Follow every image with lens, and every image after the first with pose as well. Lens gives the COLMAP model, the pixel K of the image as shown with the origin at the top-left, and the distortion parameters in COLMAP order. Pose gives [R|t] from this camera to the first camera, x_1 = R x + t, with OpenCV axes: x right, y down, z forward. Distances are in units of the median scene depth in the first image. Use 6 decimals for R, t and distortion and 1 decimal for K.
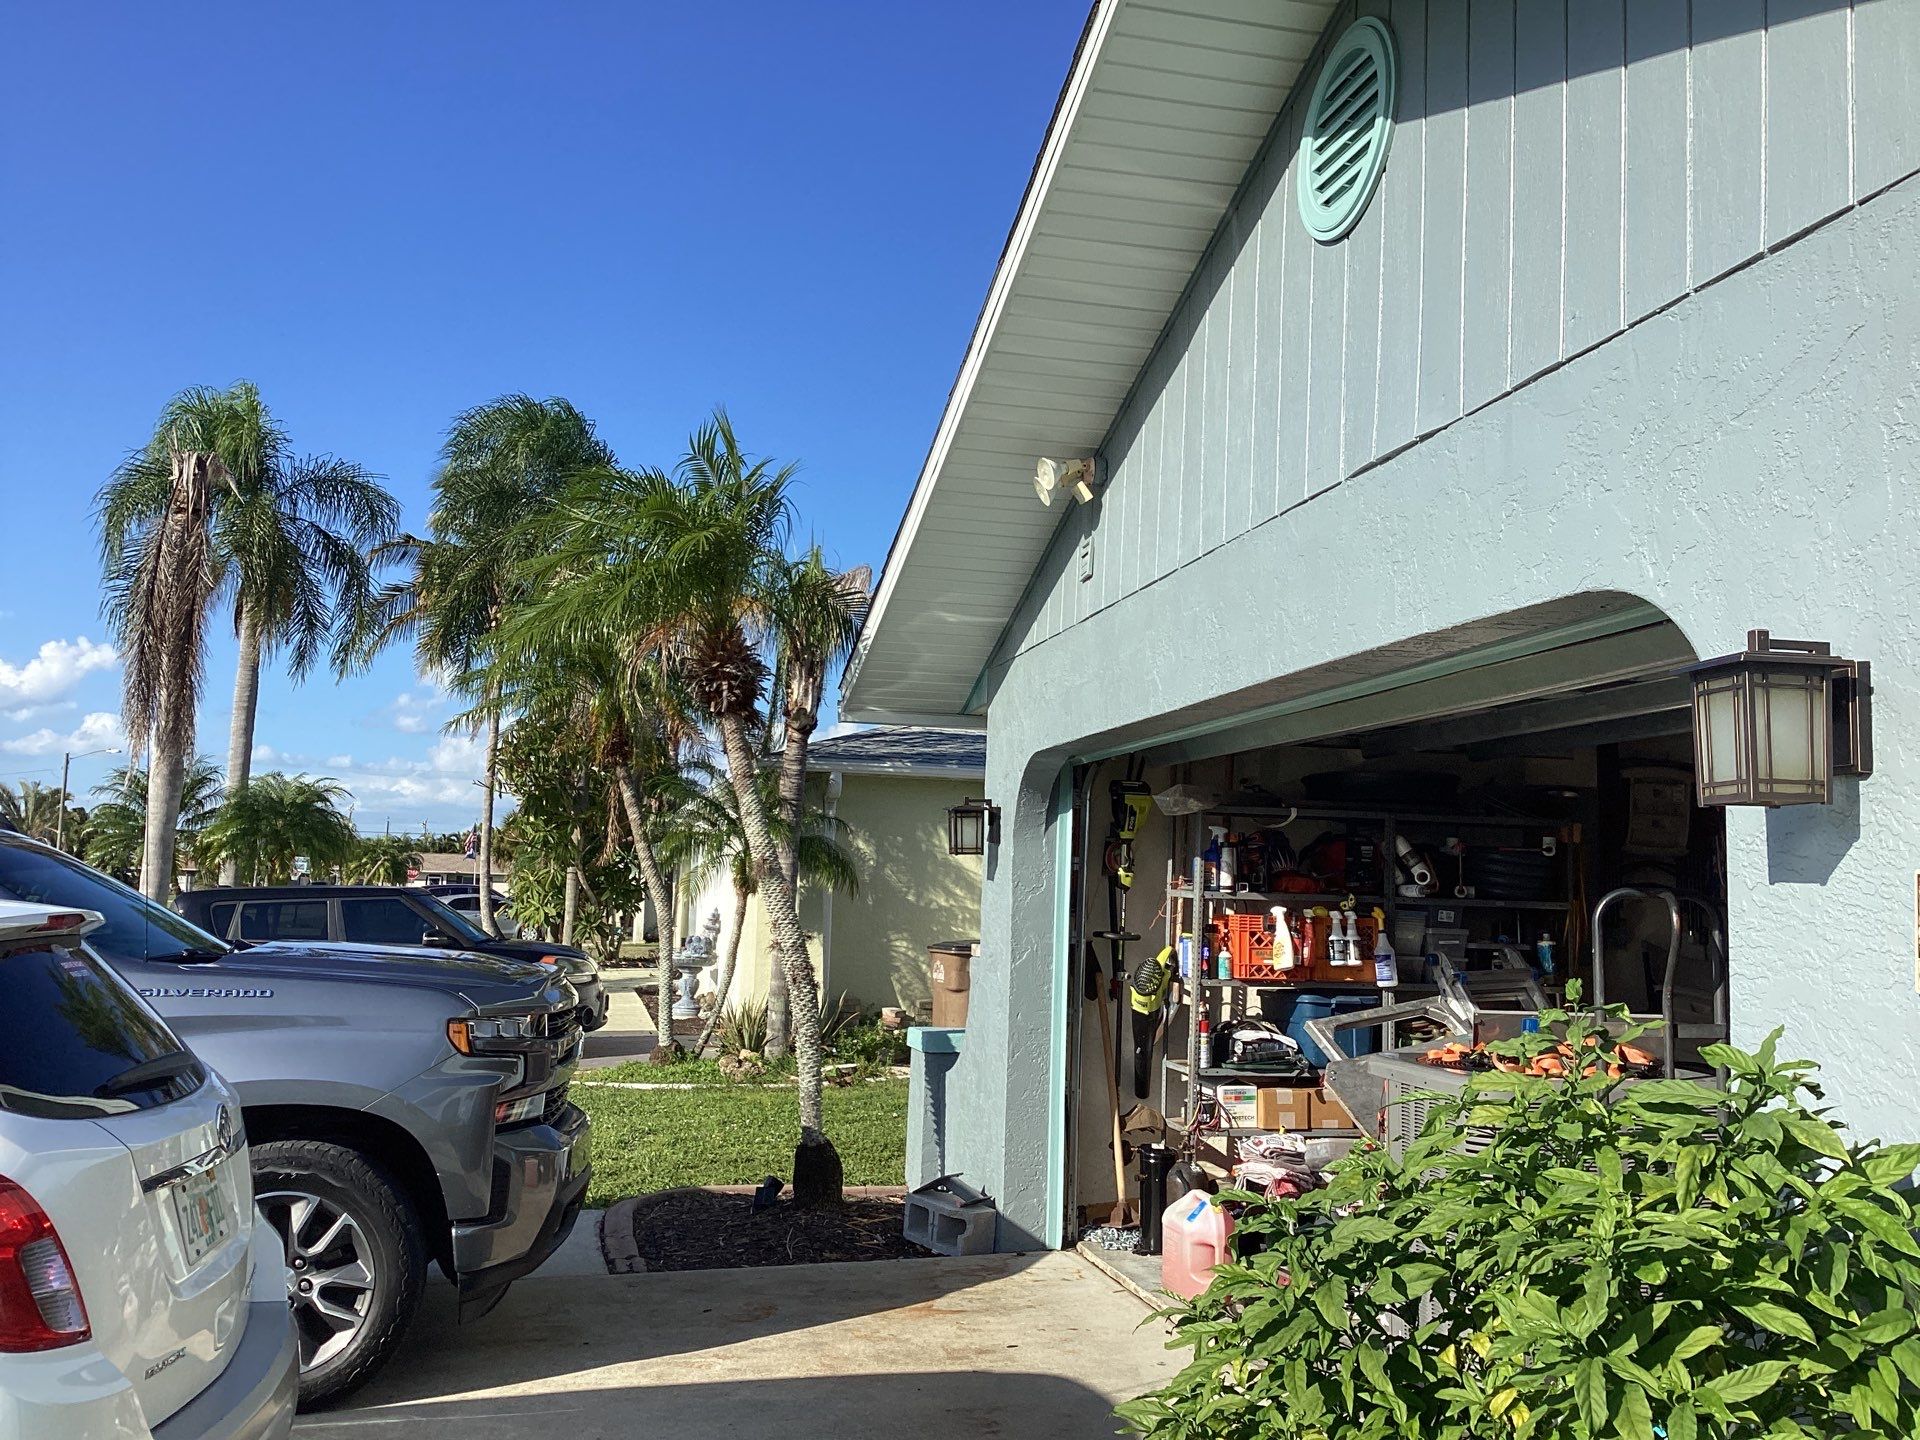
lens RADIAL K [[1697.9, 0, 950.9], [0, 1697.9, 719.0], [0, 0, 1]] dist [0.091020, -0.180750]
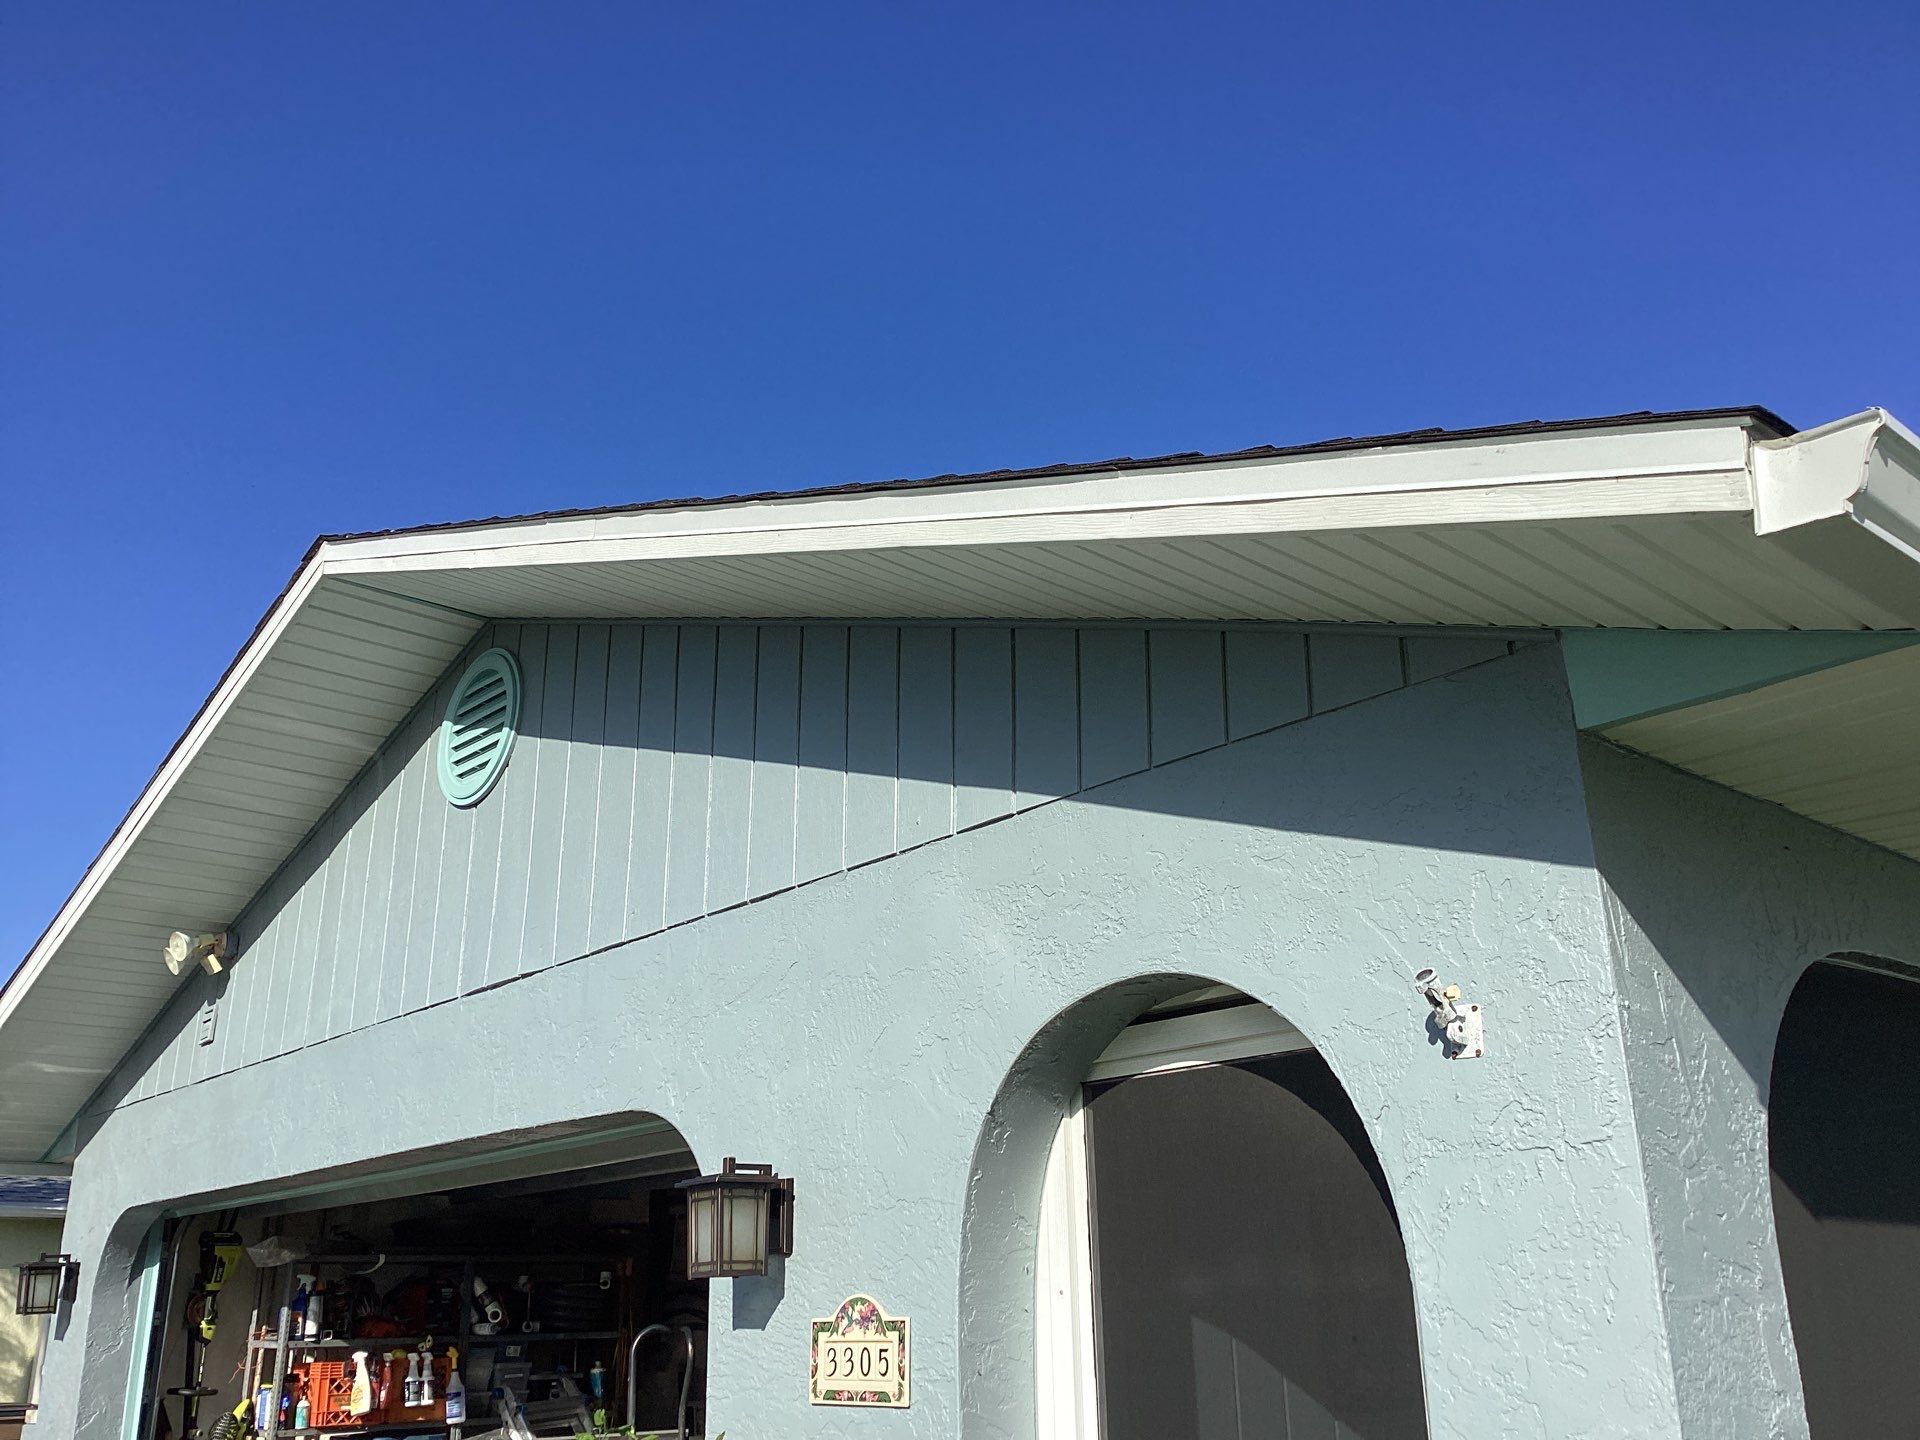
lens RADIAL K [[1725.3, 0, 952.8], [0, 1725.3, 715.3], [0, 0, 1]] dist [0.096260, -0.156764]
pose [[0.869017, 0.118186, 0.480460, -0.060610], [-0.007075, 0.973922, -0.226775, -0.033463], [-0.494732, 0.193672, 0.847190, -0.196881]]
